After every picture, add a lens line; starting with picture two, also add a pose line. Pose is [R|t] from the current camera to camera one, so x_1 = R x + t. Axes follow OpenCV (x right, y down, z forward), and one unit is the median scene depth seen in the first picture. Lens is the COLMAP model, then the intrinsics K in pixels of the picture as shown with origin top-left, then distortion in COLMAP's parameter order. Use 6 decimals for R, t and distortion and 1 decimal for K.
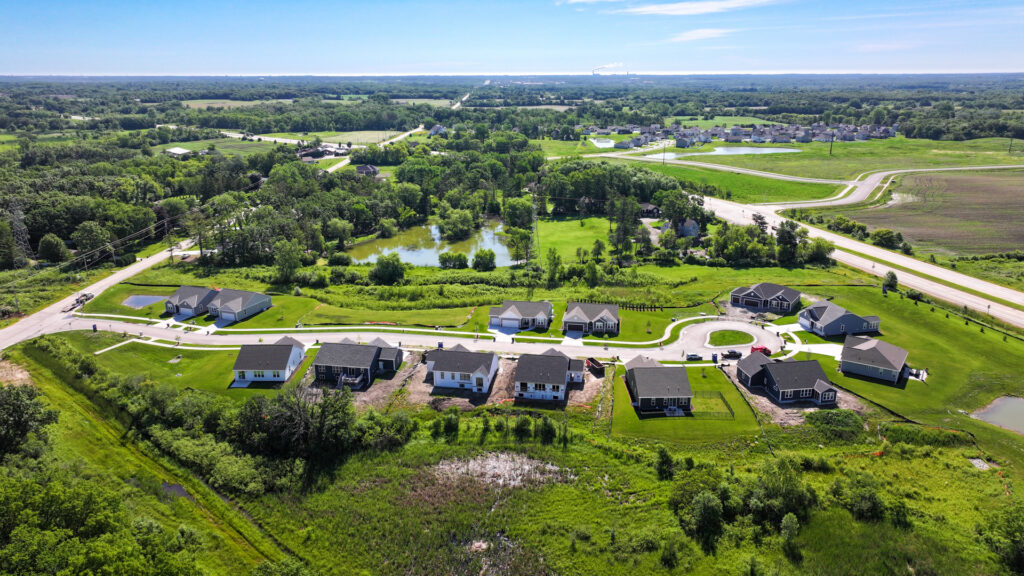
lens RADIAL K [[715.2, 0, 516.3], [0, 715.2, 291.9], [0, 0, 1]] dist [0.009266, -0.001863]
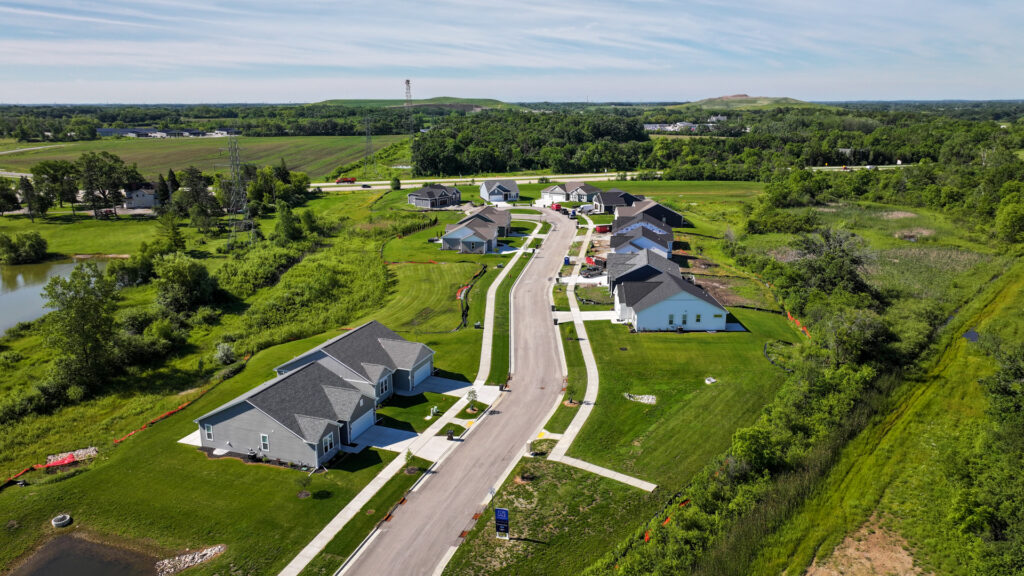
lens RADIAL K [[715.2, 0, 517.9], [0, 715.2, 286.8], [0, 0, 1]] dist [0.009266, -0.001863]
pose [[-0.020722, -0.248534, 0.968402, -0.736041], [0.296129, 0.923620, 0.243378, -0.093435], [-0.954923, 0.291815, 0.054459, 0.823184]]
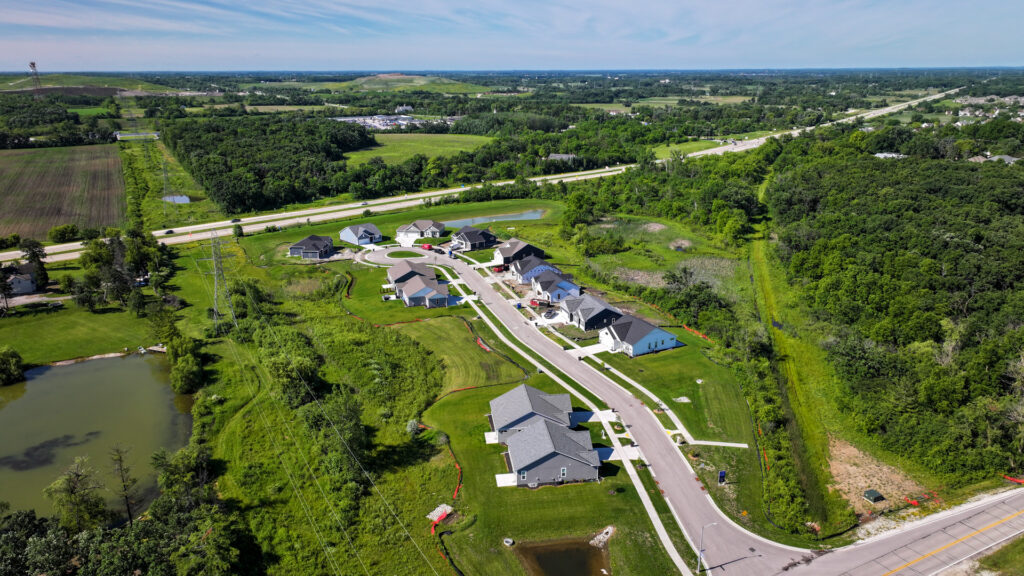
lens RADIAL K [[715.2, 0, 513.6], [0, 715.2, 283.0], [0, 0, 1]] dist [0.009266, -0.001863]
pose [[-0.475956, -0.248660, 0.843584, -0.849313], [0.261714, 0.875696, 0.405786, -0.339331], [-0.839626, 0.413915, -0.351715, 1.125293]]
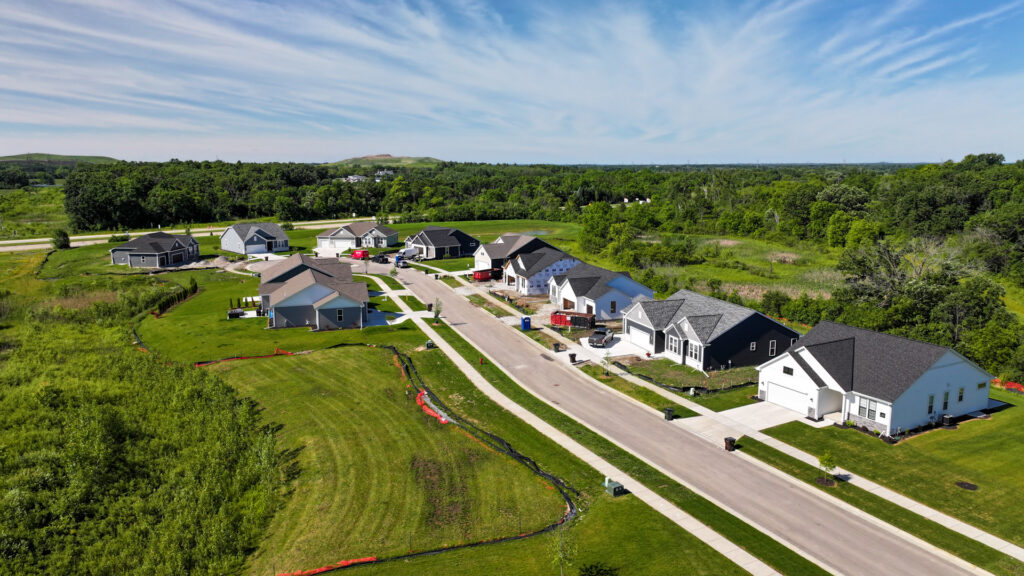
lens RADIAL K [[715.2, 0, 514.7], [0, 715.2, 290.5], [0, 0, 1]] dist [0.009266, -0.001863]
pose [[-0.489397, -0.149372, 0.859173, -0.425002], [0.257669, 0.916464, 0.306104, -0.081676], [-0.833125, 0.371189, -0.410027, 0.971646]]
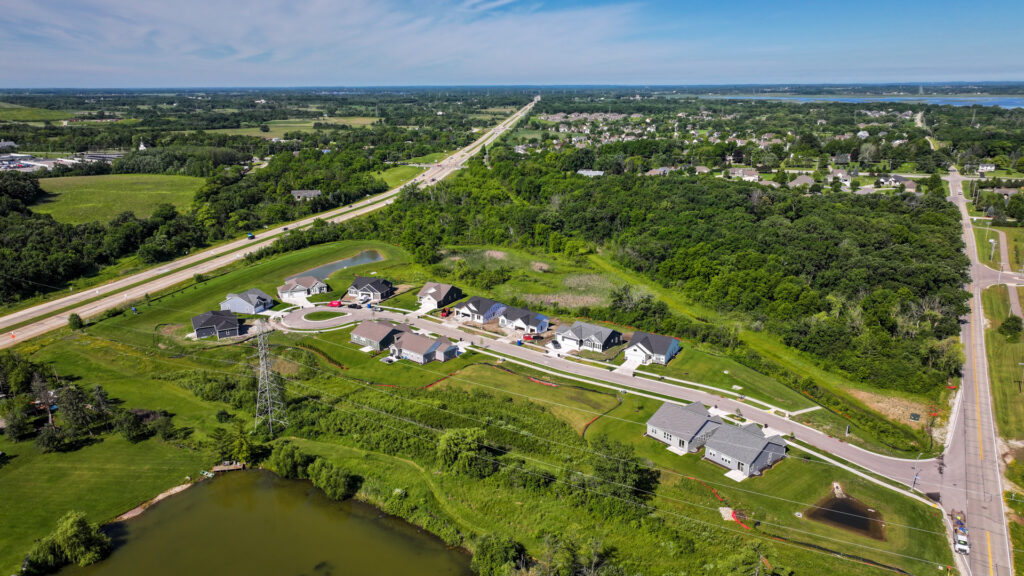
lens RADIAL K [[715.2, 0, 512.7], [0, 715.2, 292.3], [0, 0, 1]] dist [0.009266, -0.001863]
pose [[-0.868733, -0.131700, 0.477450, -0.542779], [0.151789, 0.846814, 0.509770, -0.507234], [-0.471448, 0.515326, -0.715665, 1.488550]]
